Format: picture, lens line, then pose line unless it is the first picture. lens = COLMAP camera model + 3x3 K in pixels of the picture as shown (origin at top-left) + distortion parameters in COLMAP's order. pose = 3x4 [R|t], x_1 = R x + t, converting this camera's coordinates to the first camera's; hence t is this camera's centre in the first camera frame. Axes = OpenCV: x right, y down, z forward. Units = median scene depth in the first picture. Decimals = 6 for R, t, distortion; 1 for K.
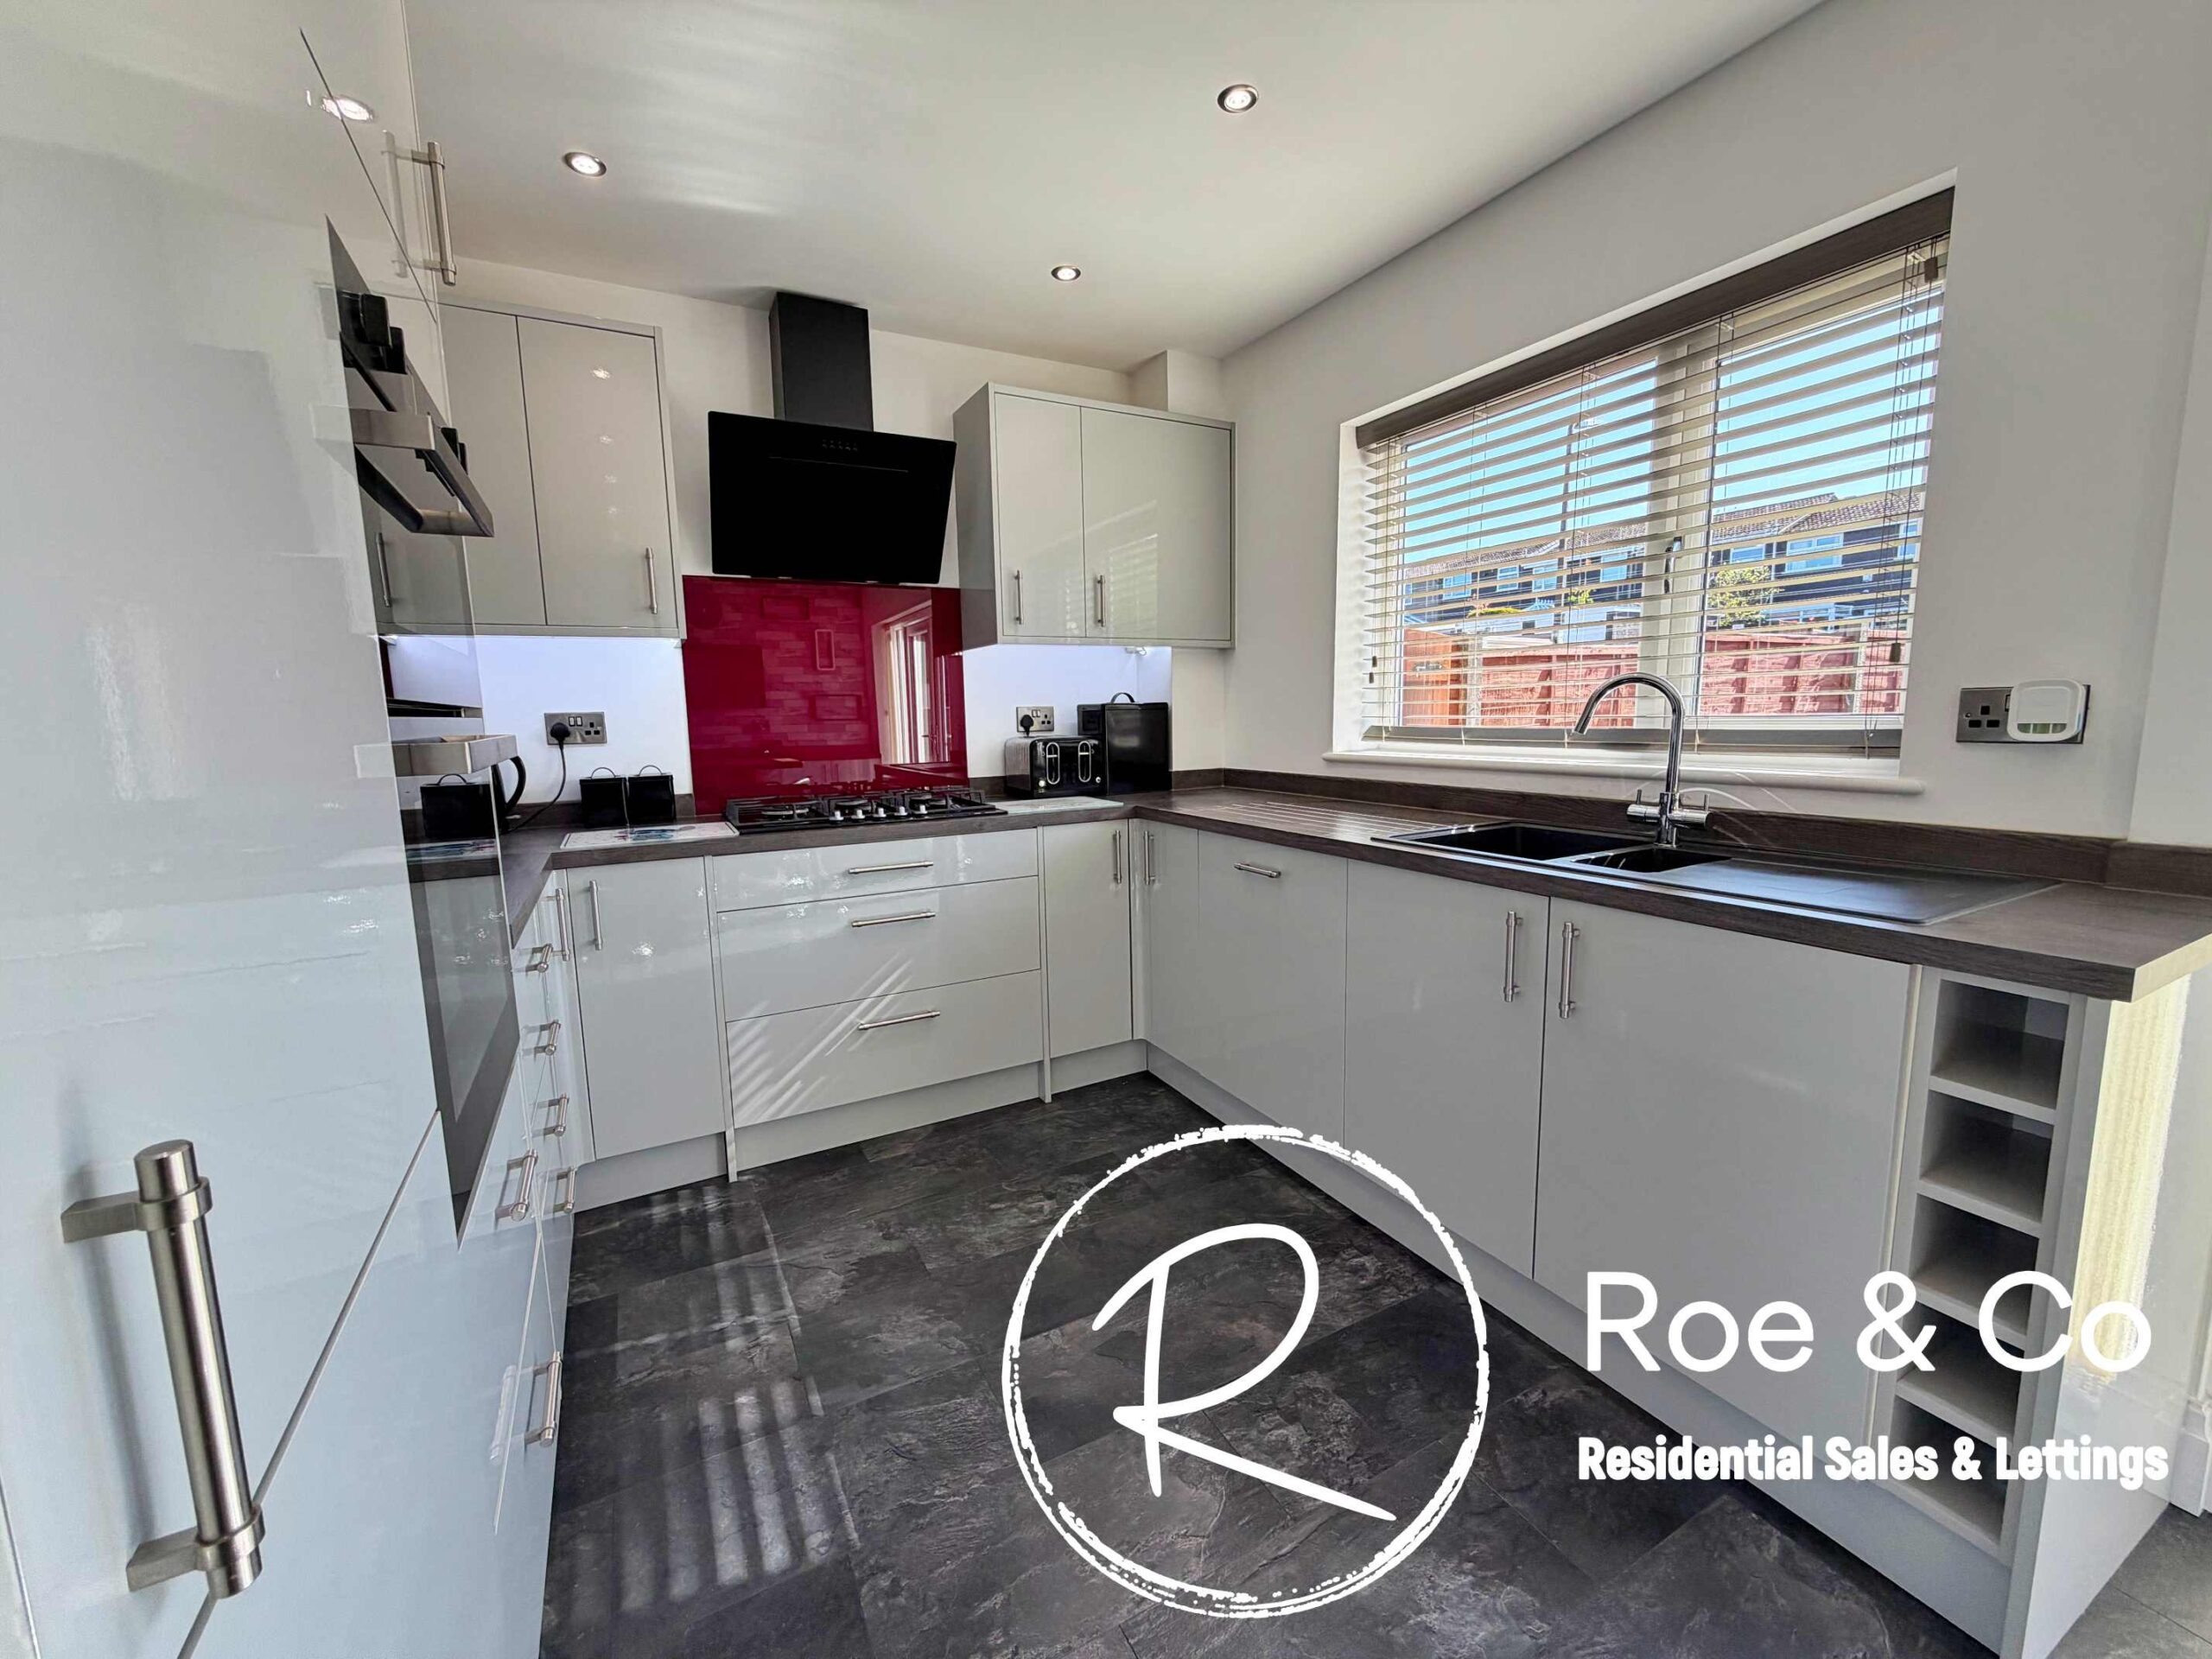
lens RADIAL K [[880.9, 0, 1099.9], [0, 880.9, 829.6], [0, 0, 1]] dist [0.000699, -0.000322]
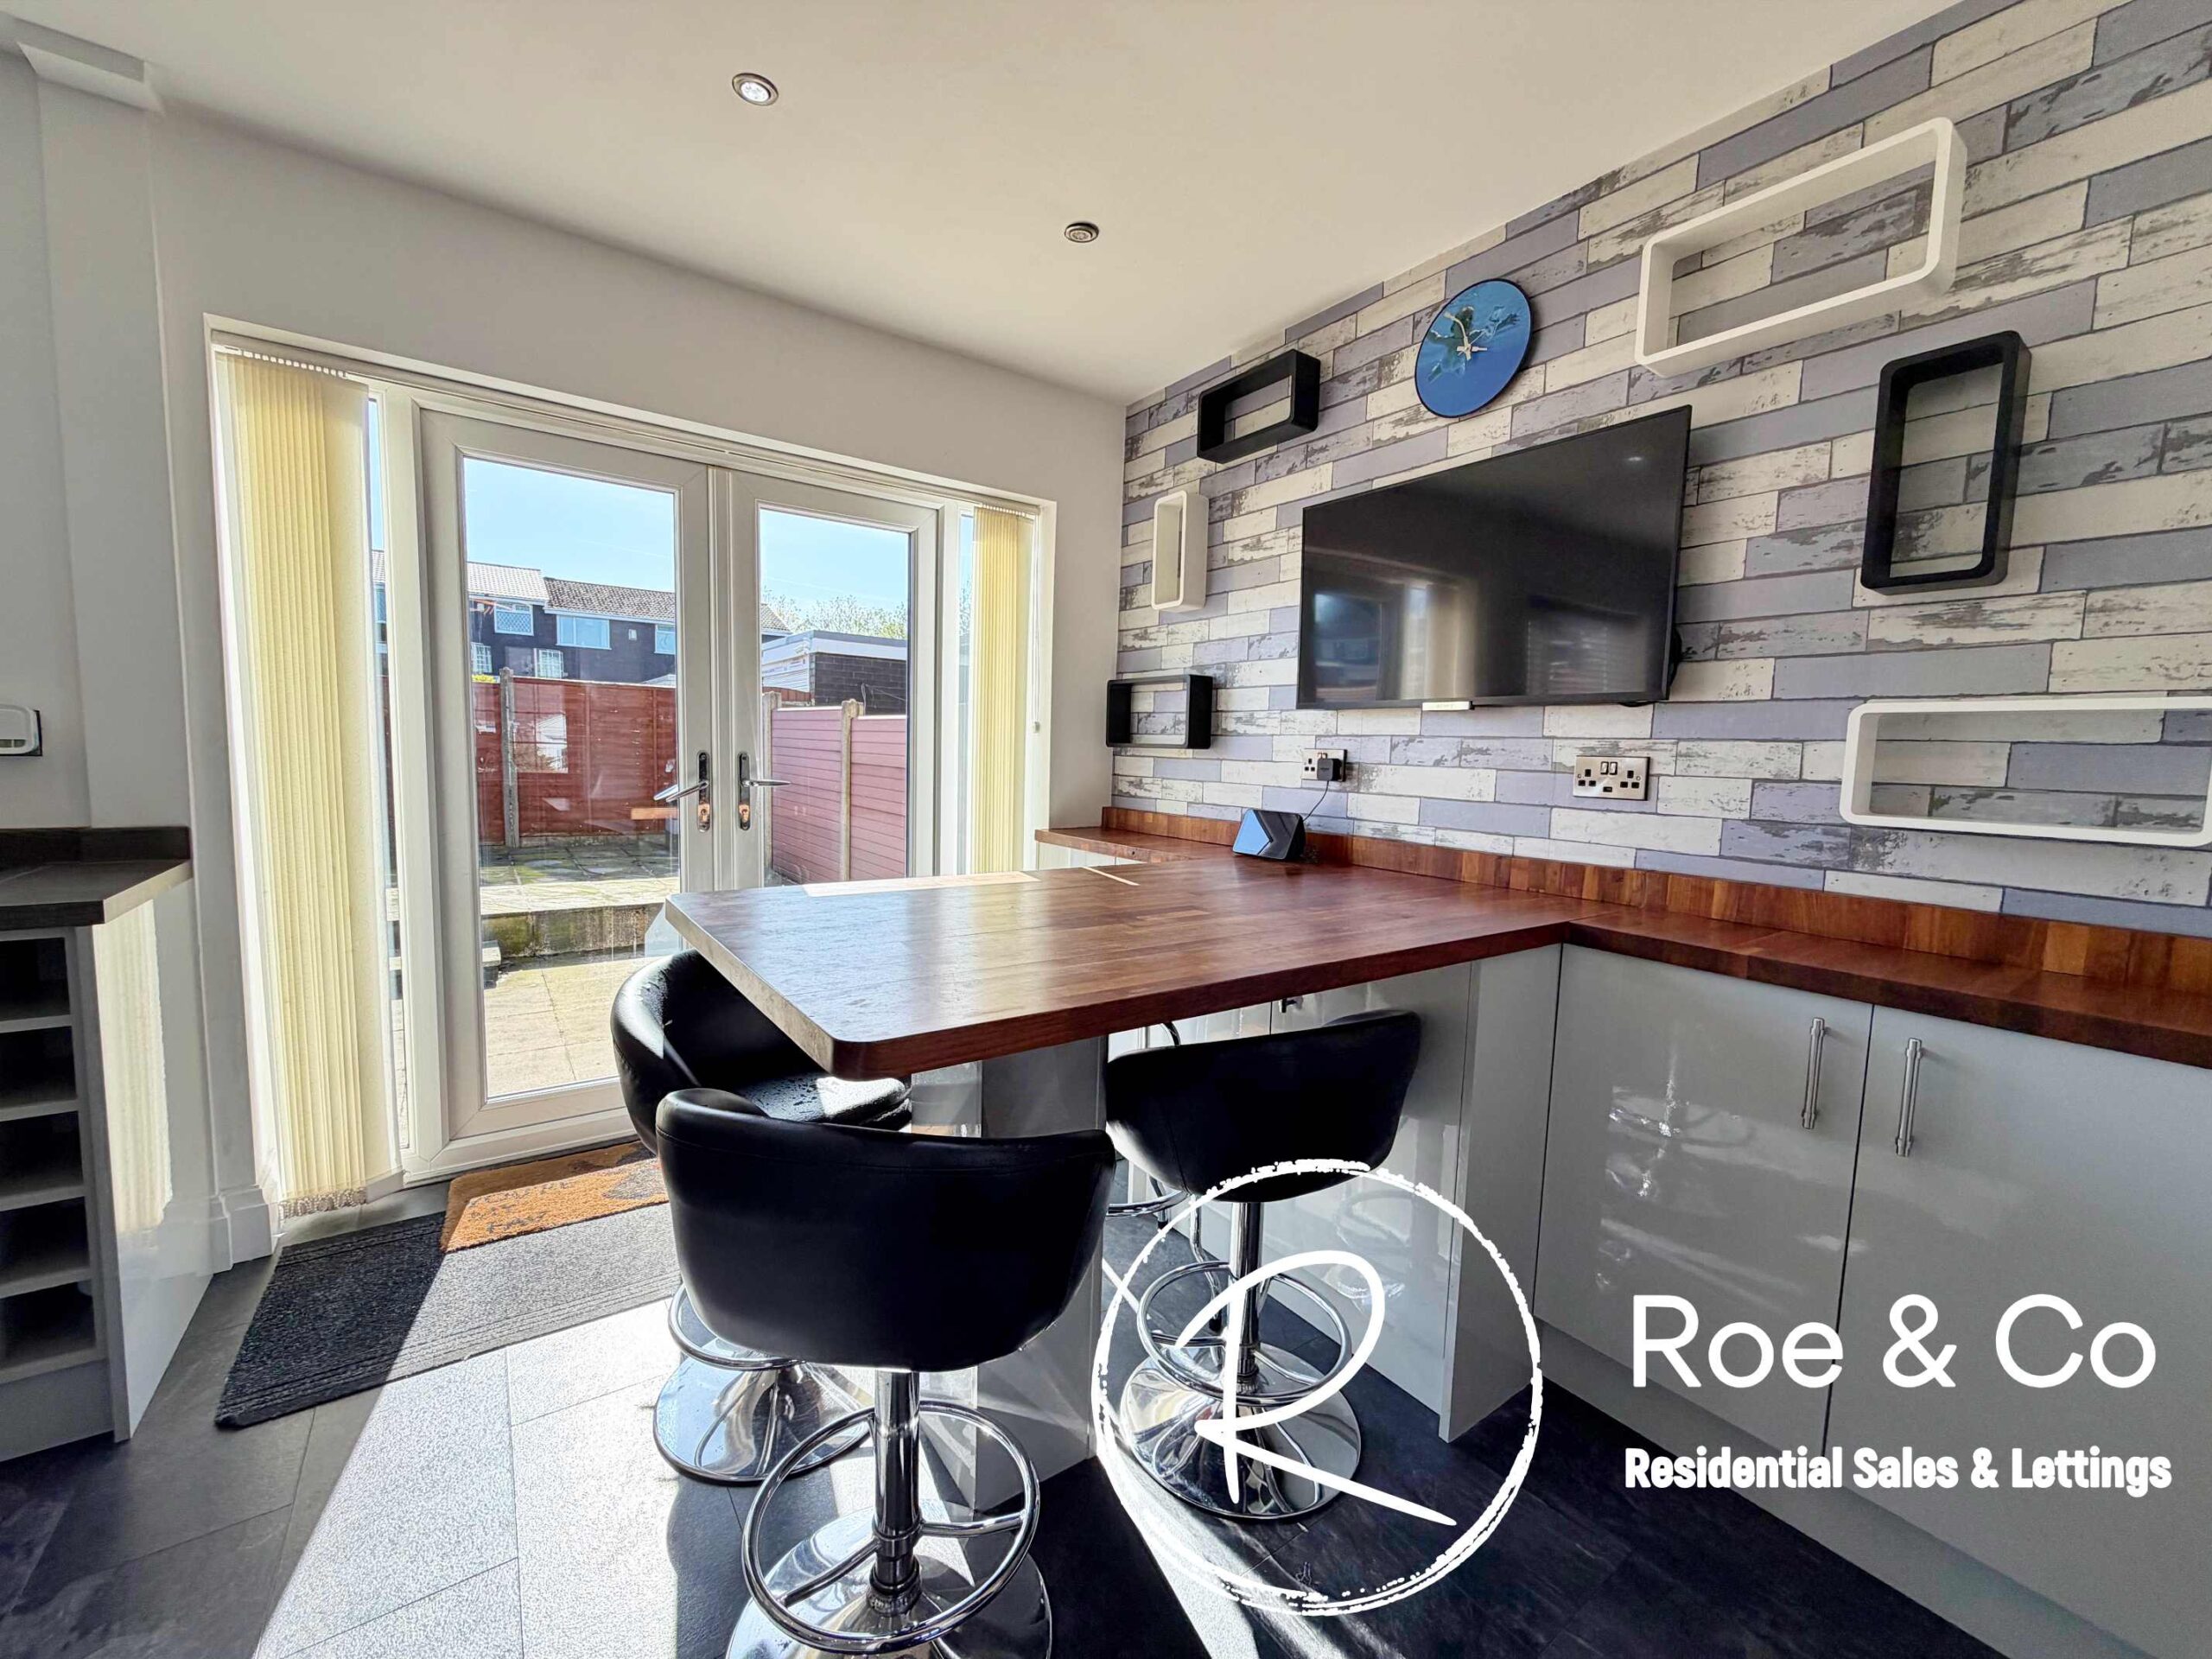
lens RADIAL K [[880.9, 0, 1099.5], [0, 880.9, 825.6], [0, 0, 1]] dist [0.000699, -0.000322]
pose [[-0.128487, -0.069462, 0.989275, -0.197282], [0.108665, 0.990551, 0.083665, 0.034139], [-0.985740, 0.118250, -0.119725, -0.192987]]
